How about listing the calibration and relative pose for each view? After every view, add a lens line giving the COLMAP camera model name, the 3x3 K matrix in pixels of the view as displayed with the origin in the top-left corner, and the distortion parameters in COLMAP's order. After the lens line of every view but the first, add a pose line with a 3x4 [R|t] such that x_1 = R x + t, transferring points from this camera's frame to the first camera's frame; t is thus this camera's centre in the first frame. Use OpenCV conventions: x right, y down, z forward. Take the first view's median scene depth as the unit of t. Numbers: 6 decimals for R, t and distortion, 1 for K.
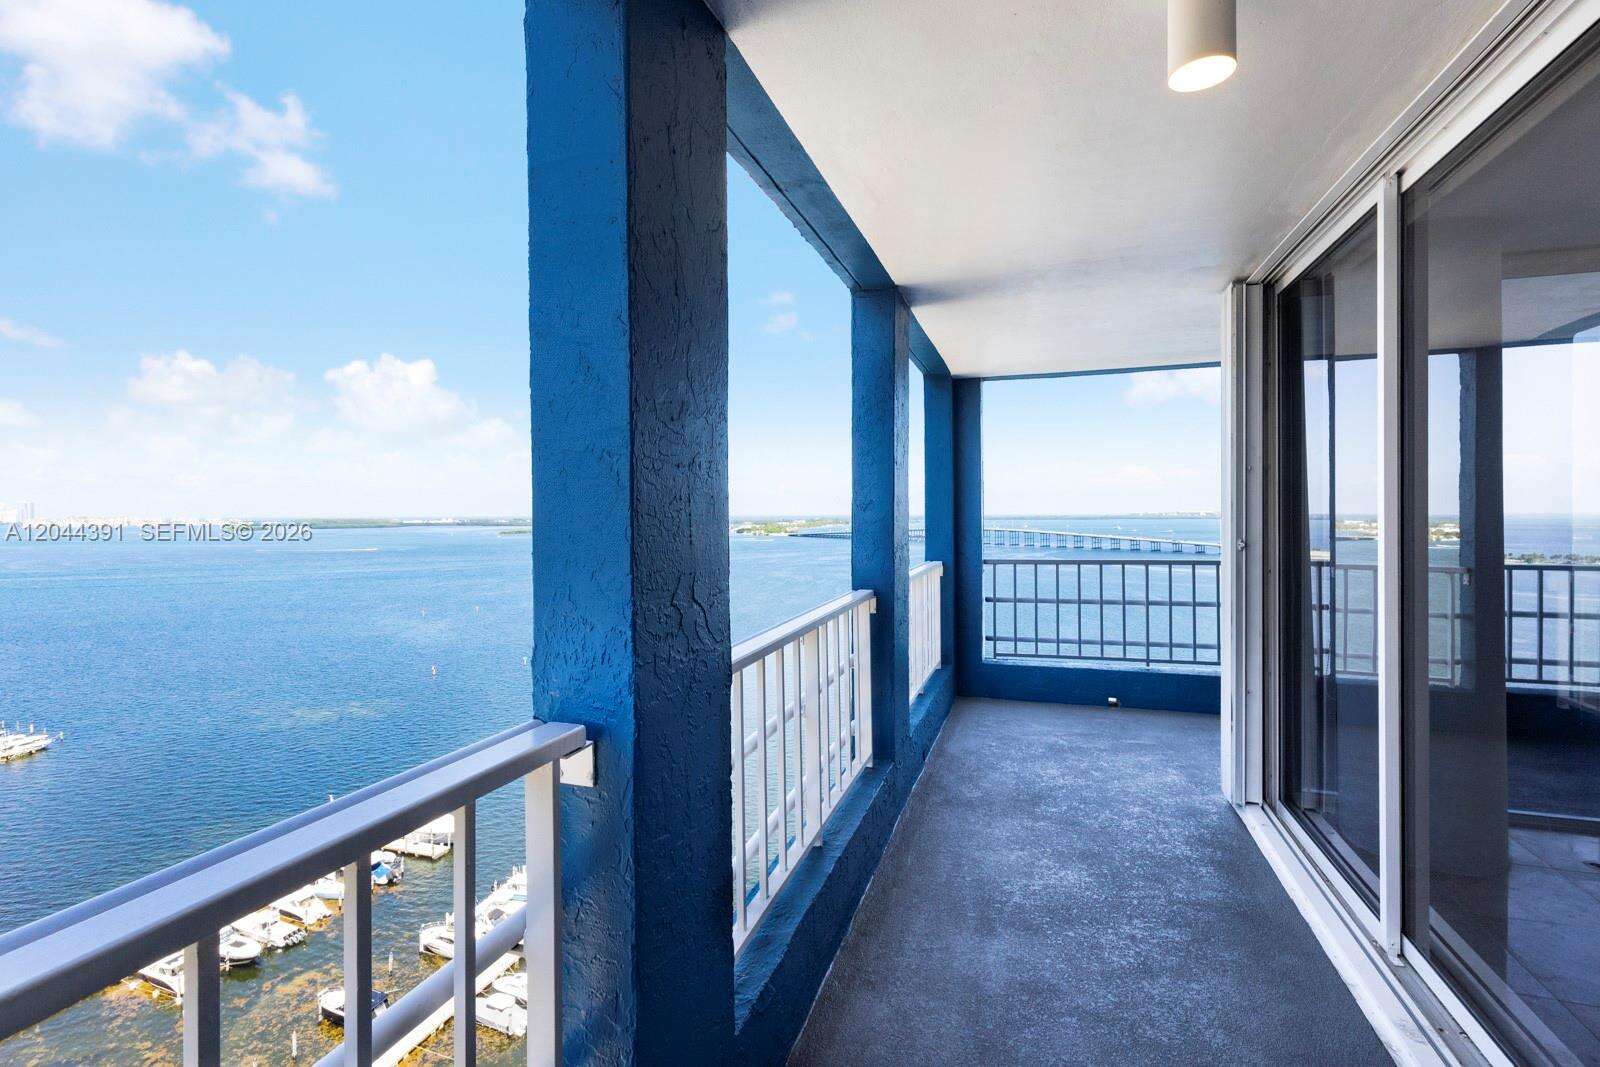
lens RADIAL K [[745.7, 0, 798.7], [0, 745.7, 511.6], [0, 0, 1]] dist [0.003208, 0.000711]
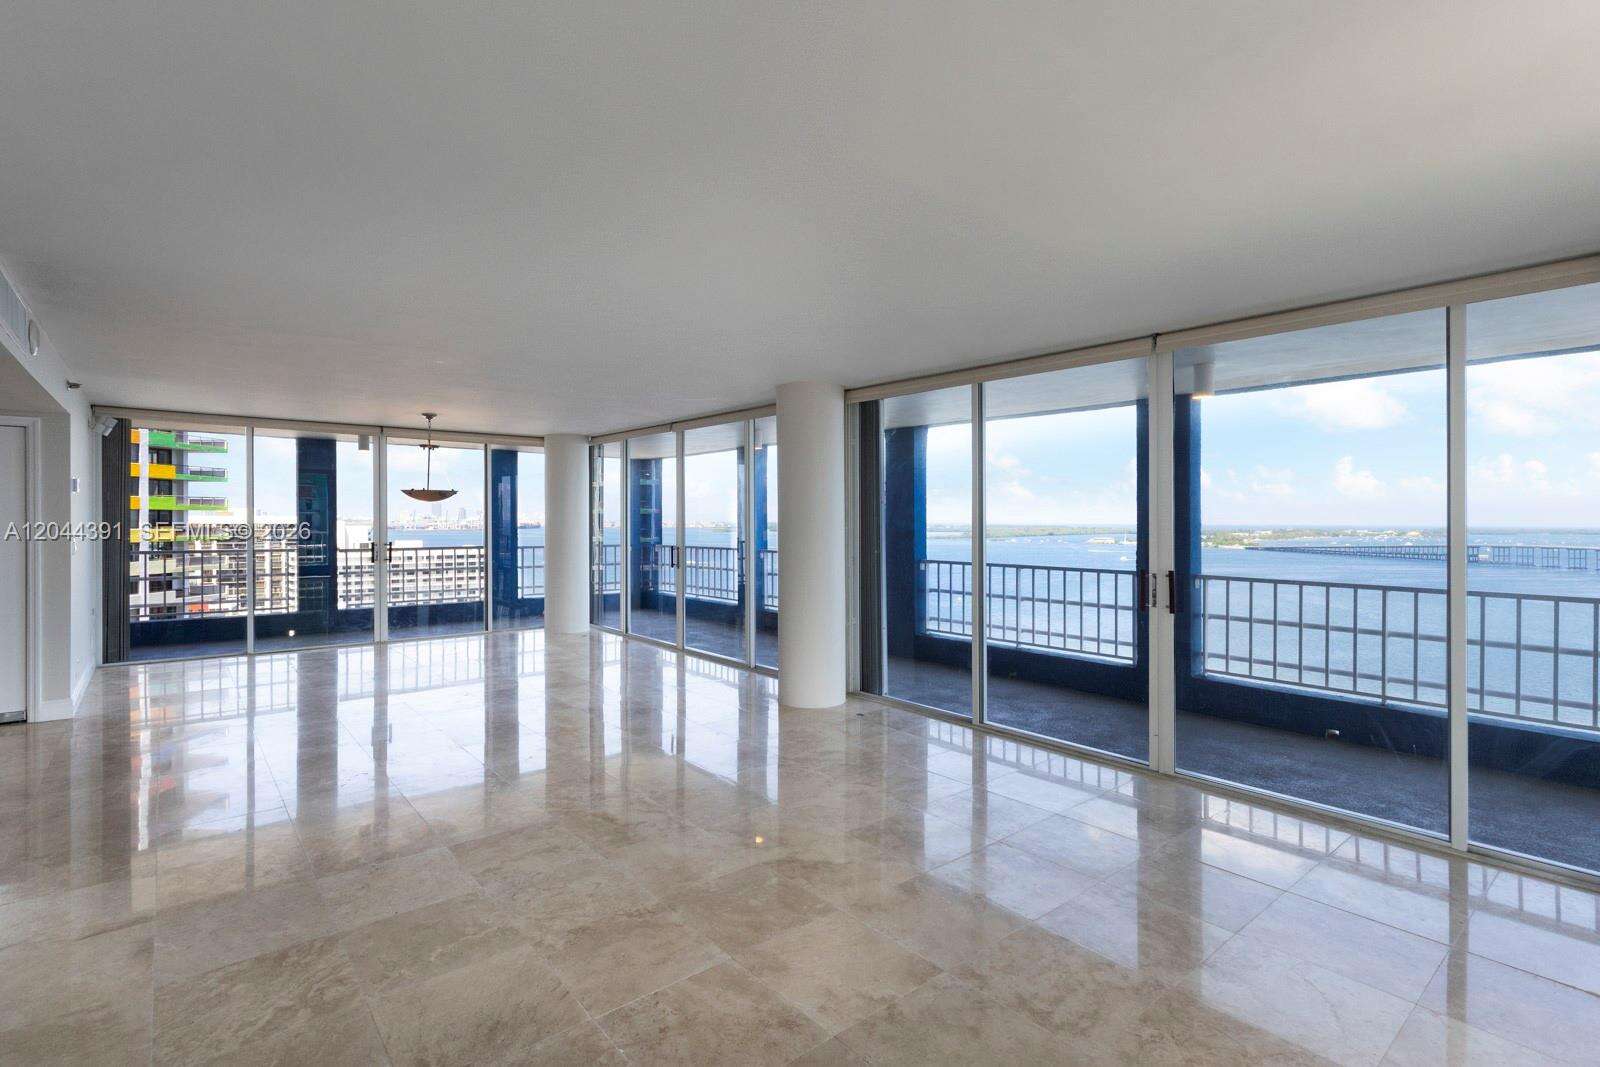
lens RADIAL K [[745.7, 0, 798.7], [0, 745.7, 511.6], [0, 0, 1]] dist [0.003208, 0.000711]
pose [[0.853524, 0.007963, -0.520993, 0.749203], [-0.013765, 0.999879, -0.007269, -0.011339], [0.520872, 0.013376, 0.853530, -0.282770]]
